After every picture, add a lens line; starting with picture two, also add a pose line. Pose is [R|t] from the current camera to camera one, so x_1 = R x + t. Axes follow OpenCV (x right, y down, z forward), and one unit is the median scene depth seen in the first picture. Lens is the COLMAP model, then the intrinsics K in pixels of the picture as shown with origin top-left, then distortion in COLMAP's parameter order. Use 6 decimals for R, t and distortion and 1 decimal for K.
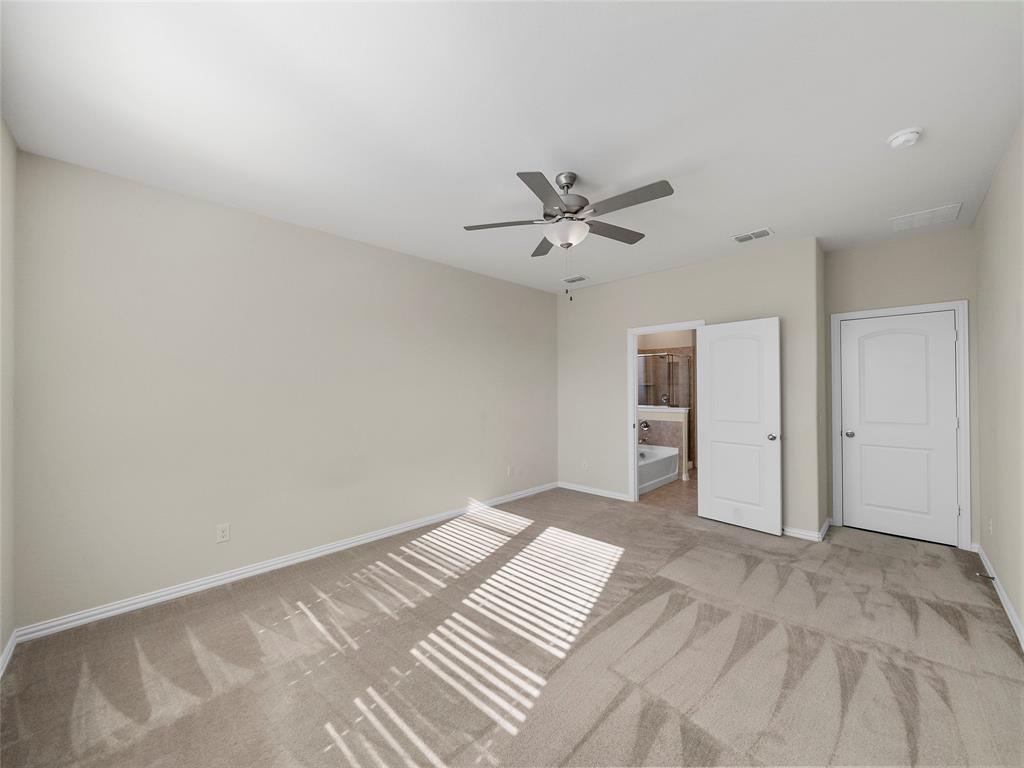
lens RADIAL K [[393.4, 0, 509.4], [0, 393.4, 384.2], [0, 0, 1]] dist [-0.005286, -0.000013]
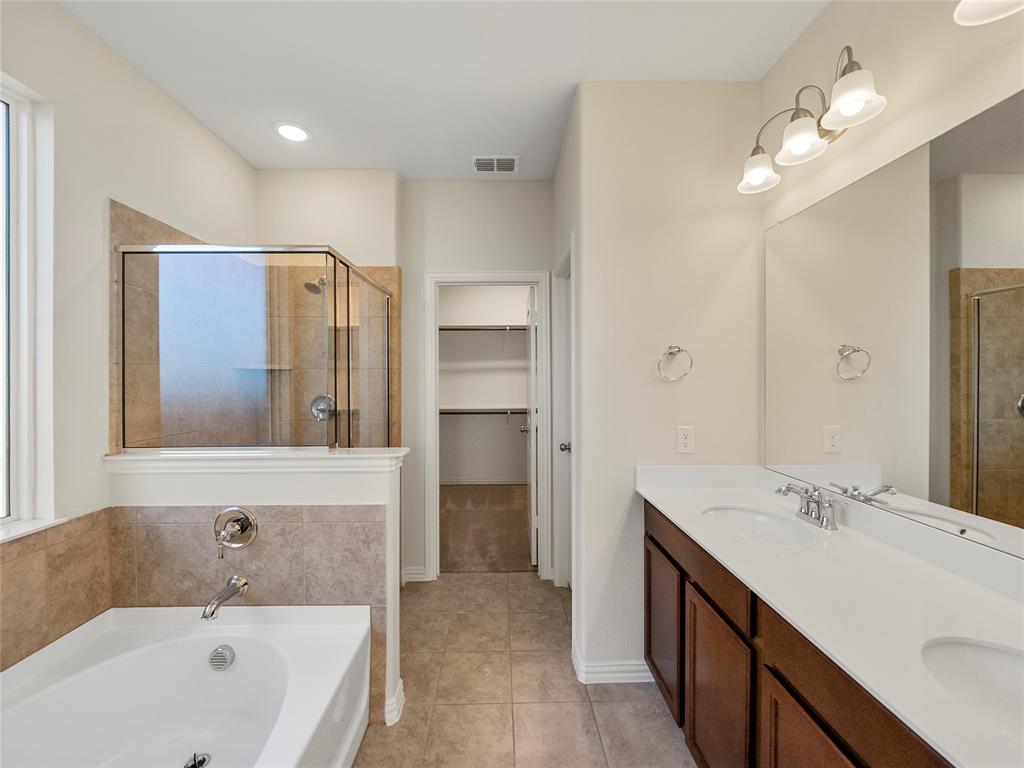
lens RADIAL K [[393.4, 0, 510.6], [0, 393.4, 381.4], [0, 0, 1]] dist [-0.005286, -0.000013]
pose [[0.695934, -0.003868, 0.718096, 0.612929], [-0.008691, 0.999867, 0.013809, 0.015238], [-0.718053, -0.015851, 0.695808, 1.498230]]
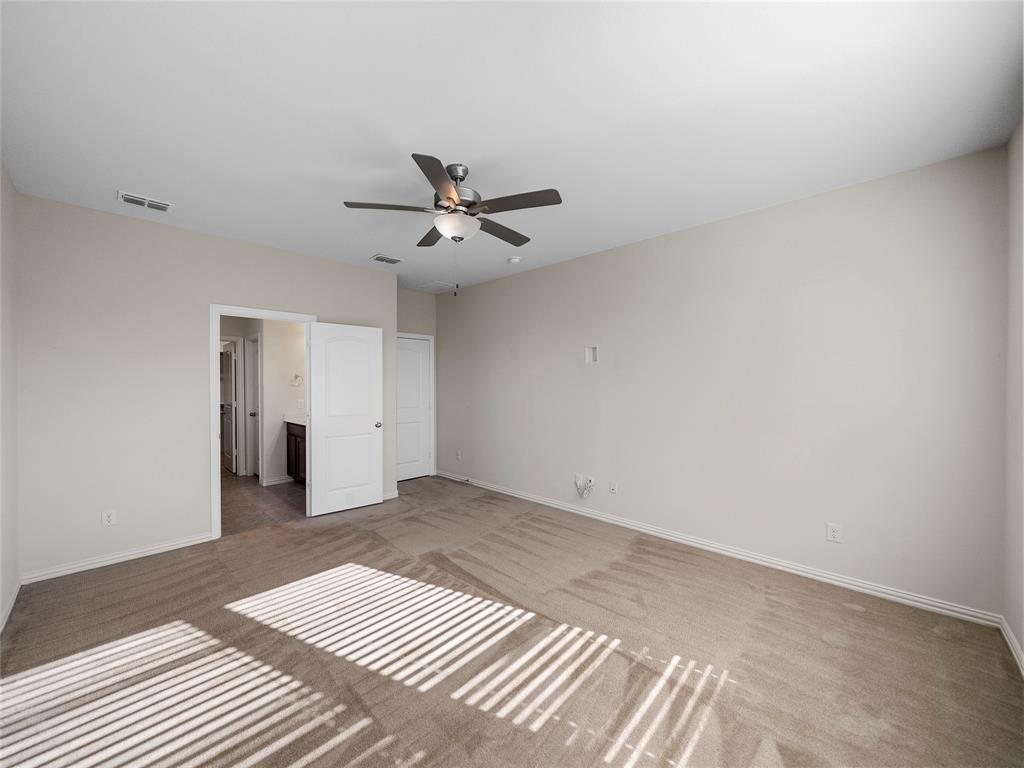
lens RADIAL K [[393.4, 0, 512.8], [0, 393.4, 382.3], [0, 0, 1]] dist [-0.005286, -0.000013]
pose [[-0.018089, 0.006946, 0.999812, -0.697618], [-0.007387, 0.999948, -0.007080, 0.009106], [-0.999809, -0.007514, -0.018036, 0.731281]]
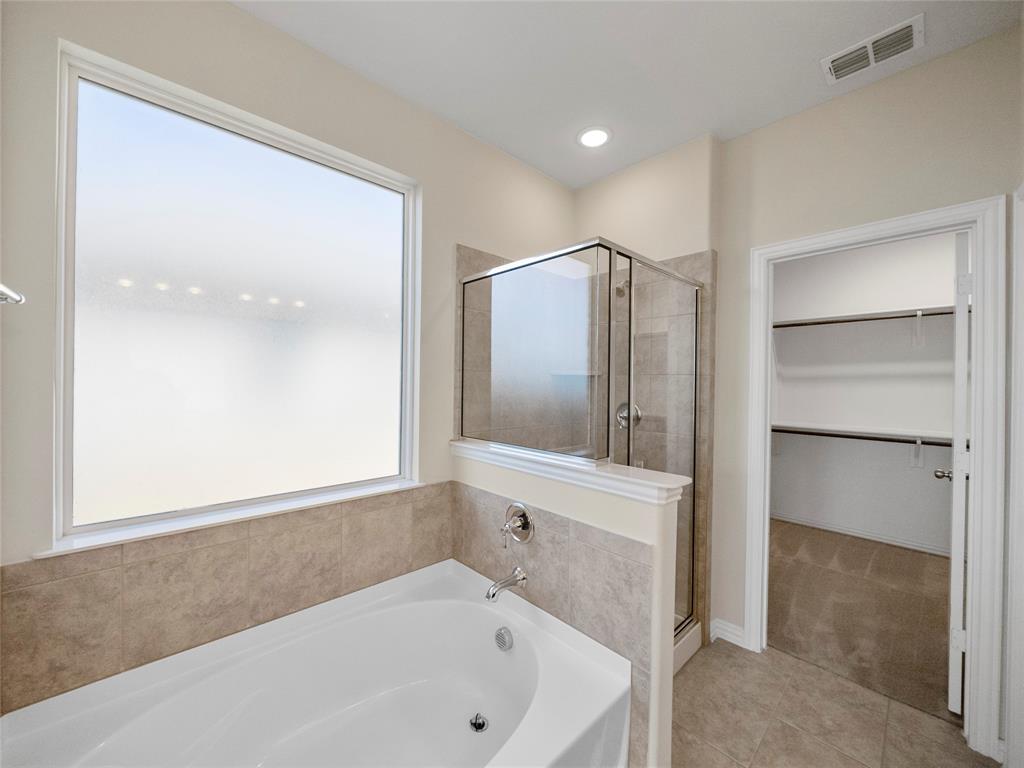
lens RADIAL K [[393.4, 0, 511.4], [0, 393.4, 384.9], [0, 0, 1]] dist [-0.005286, -0.000013]
pose [[0.999468, 0.020514, -0.025366, 0.731174], [-0.020091, 0.999657, 0.016808, 0.015027], [0.025702, -0.016290, 0.999537, 1.564741]]
